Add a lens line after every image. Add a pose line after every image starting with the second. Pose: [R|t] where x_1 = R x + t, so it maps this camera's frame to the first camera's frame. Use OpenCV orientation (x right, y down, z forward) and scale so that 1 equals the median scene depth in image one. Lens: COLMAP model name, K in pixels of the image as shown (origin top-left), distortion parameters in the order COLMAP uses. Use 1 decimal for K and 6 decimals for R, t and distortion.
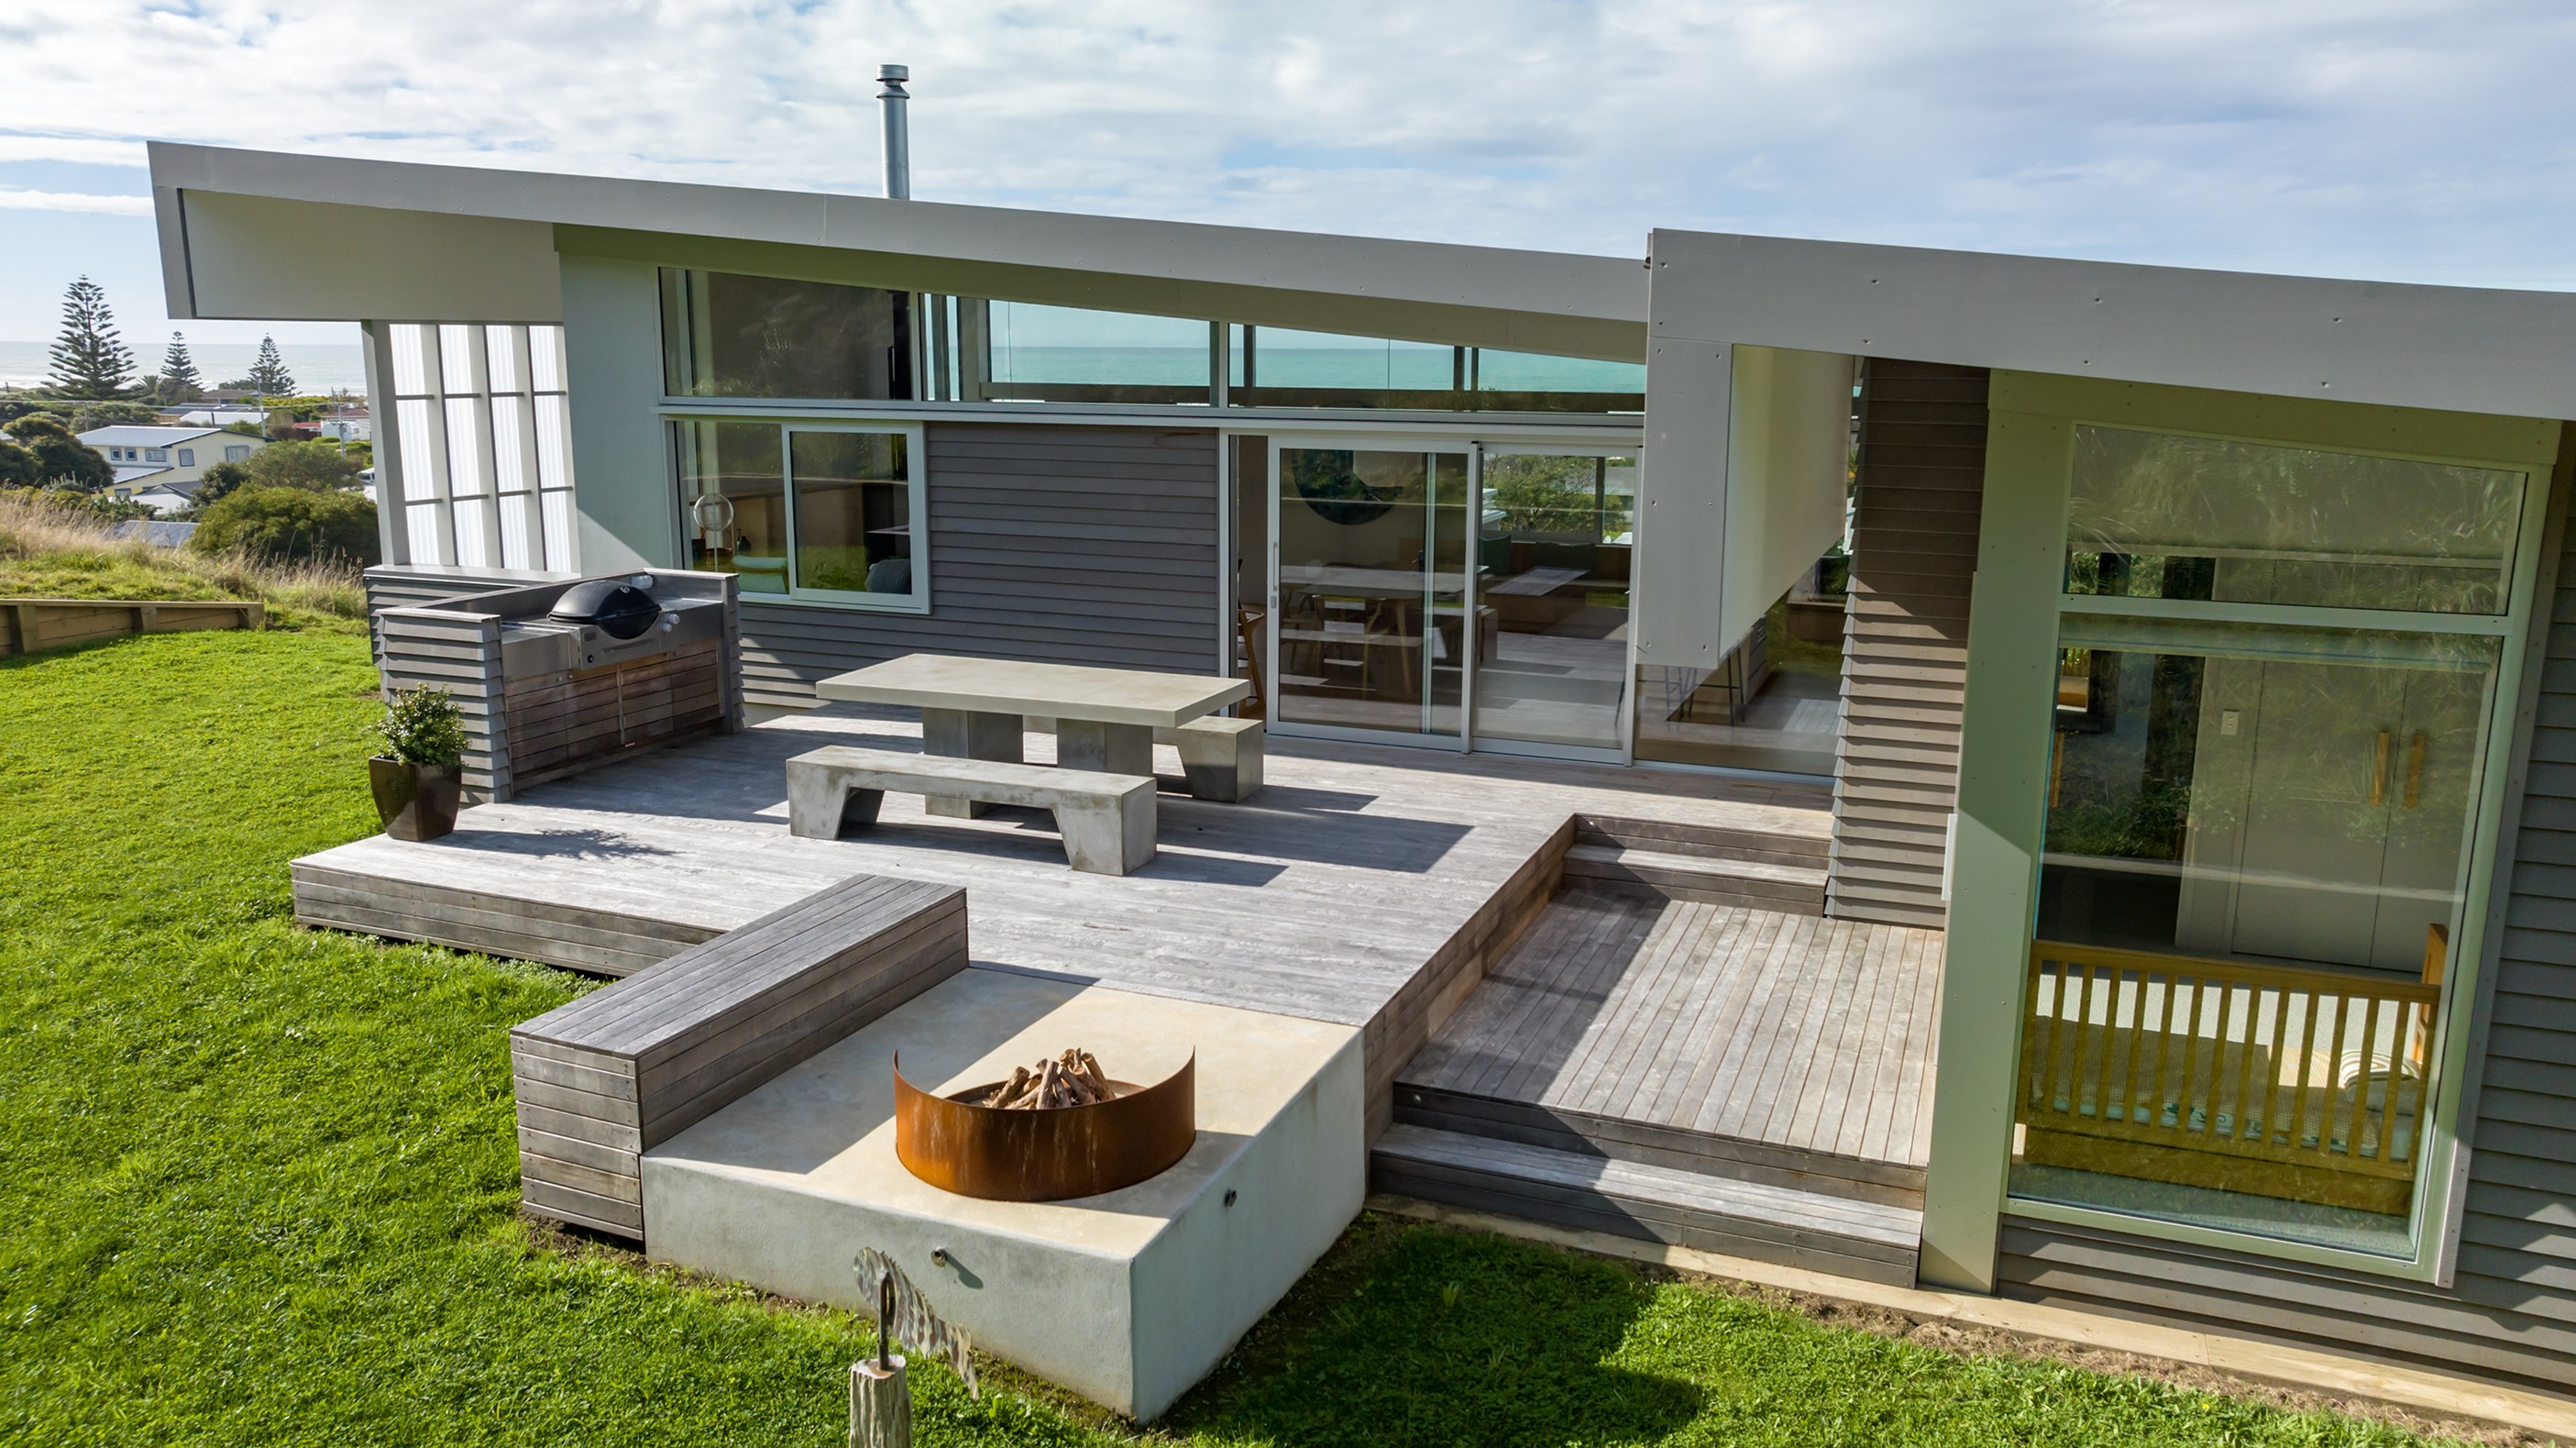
lens RADIAL K [[1830.9, 0, 1288.0], [0, 1830.9, 724.0], [0, 0, 1]] dist [-0.002496, -0.001488]
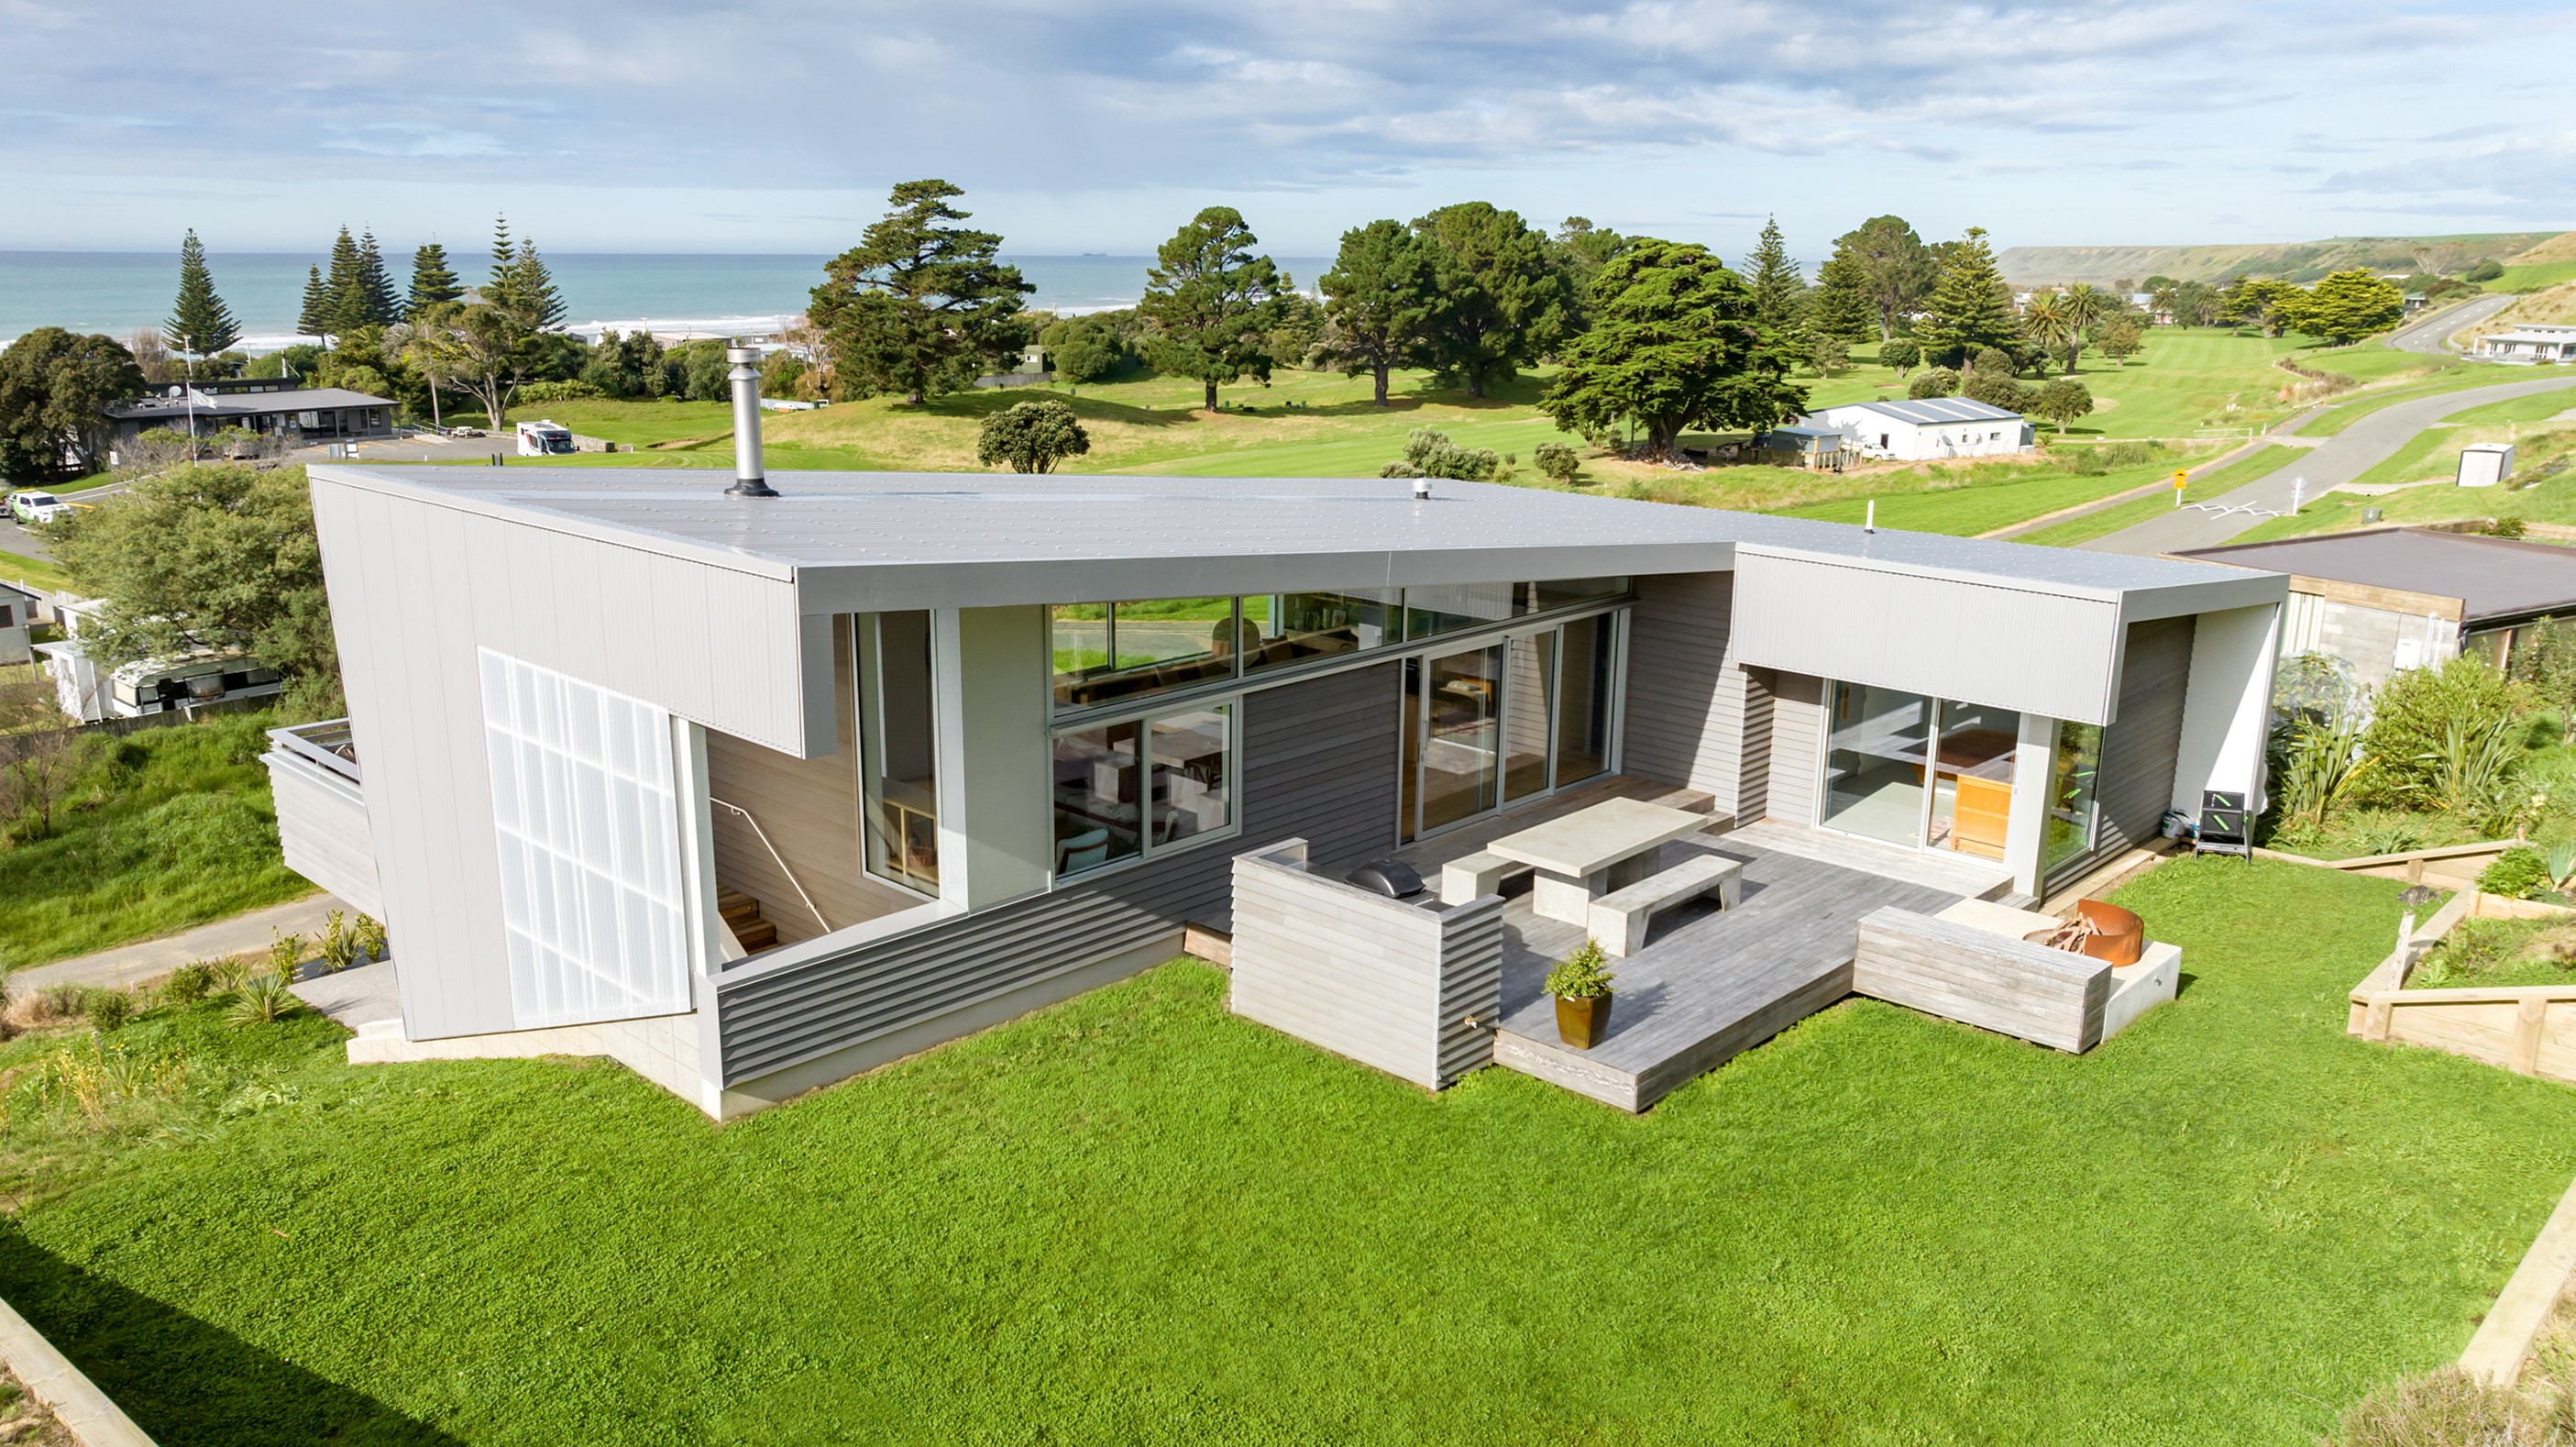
lens RADIAL K [[1885.1, 0, 1226.1], [0, 1885.1, 756.6], [0, 0, 1]] dist [-0.010256, -0.000189]
pose [[0.386540, -0.245279, 0.889058, -1.819175], [0.179694, 0.965542, 0.188253, -0.486021], [-0.904598, 0.086991, 0.417296, 0.555219]]
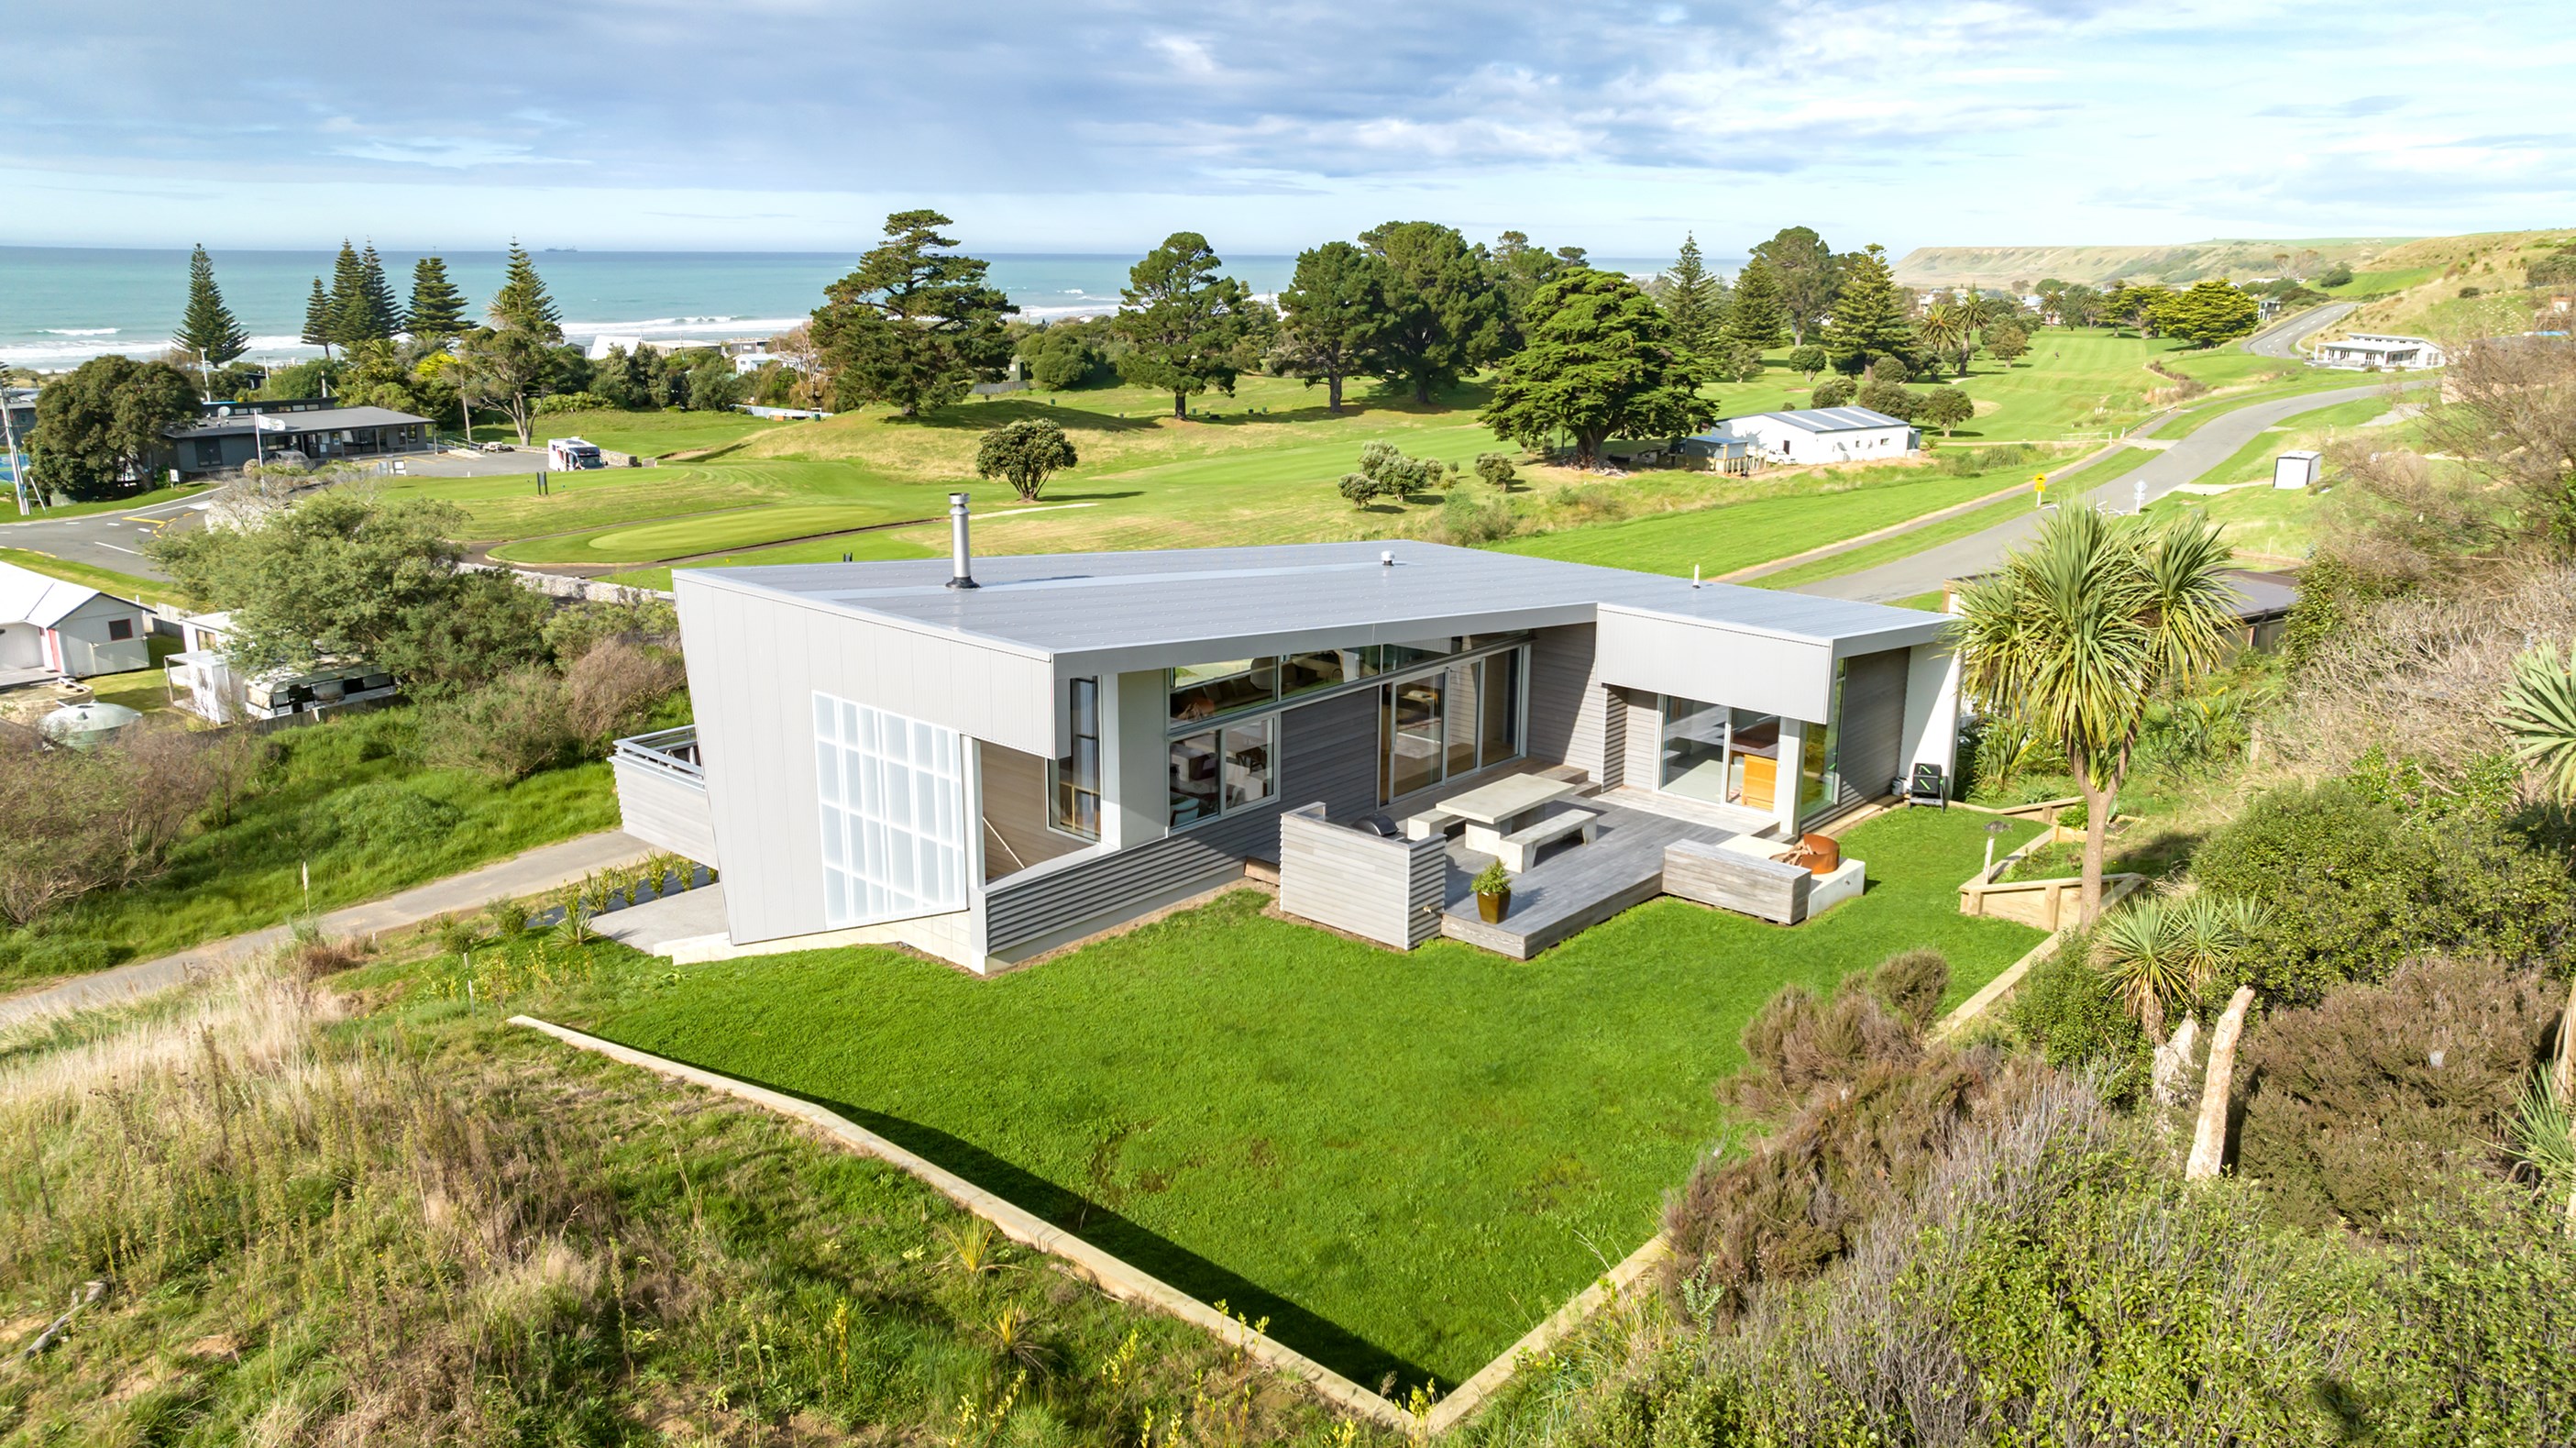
lens RADIAL K [[1830.9, 0, 1288.0], [0, 1830.9, 724.0], [0, 0, 1]] dist [-0.002496, -0.001488]
pose [[0.332565, -0.245268, 0.910628, -2.671816], [0.180973, 0.964241, 0.193616, -0.705837], [-0.925554, 0.100409, 0.365060, 0.284098]]
